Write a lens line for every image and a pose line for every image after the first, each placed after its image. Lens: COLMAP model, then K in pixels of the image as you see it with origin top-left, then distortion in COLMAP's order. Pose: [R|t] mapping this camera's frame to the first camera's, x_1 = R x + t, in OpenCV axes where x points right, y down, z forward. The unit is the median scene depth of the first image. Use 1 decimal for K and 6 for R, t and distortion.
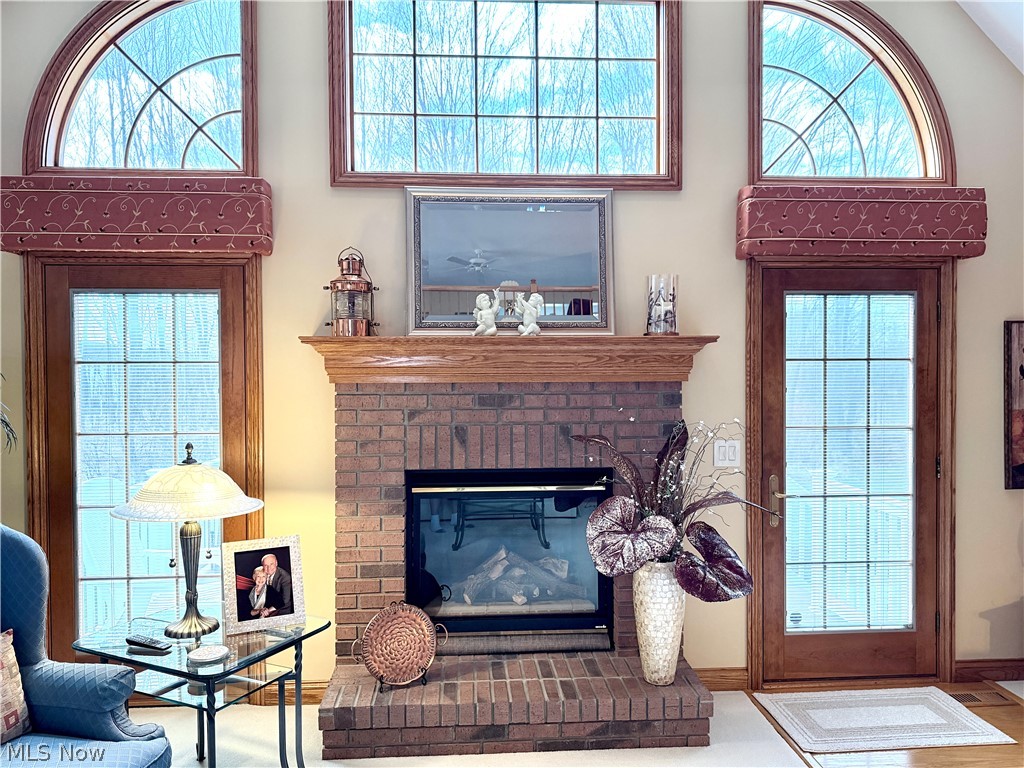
lens RADIAL K [[764.4, 0, 512.0], [0, 764.4, 384.0], [0, 0, 1]] dist [0.131659, -0.189080]
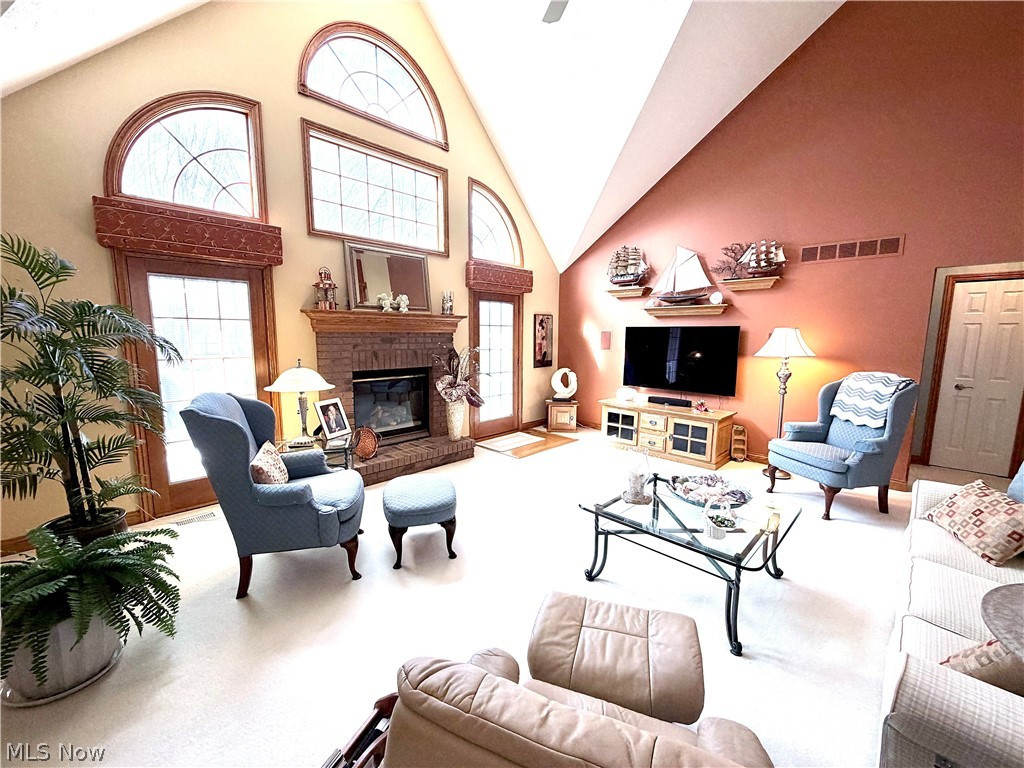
lens RADIAL K [[403.2, 0, 512.0], [0, 403.2, 384.0], [0, 0, 1]] dist [0.026942, 0.000000]
pose [[0.755192, -0.075100, 0.651188, -0.555923], [0.006445, 0.994218, 0.107186, 0.025109], [-0.655472, -0.076749, 0.751309, -0.195629]]
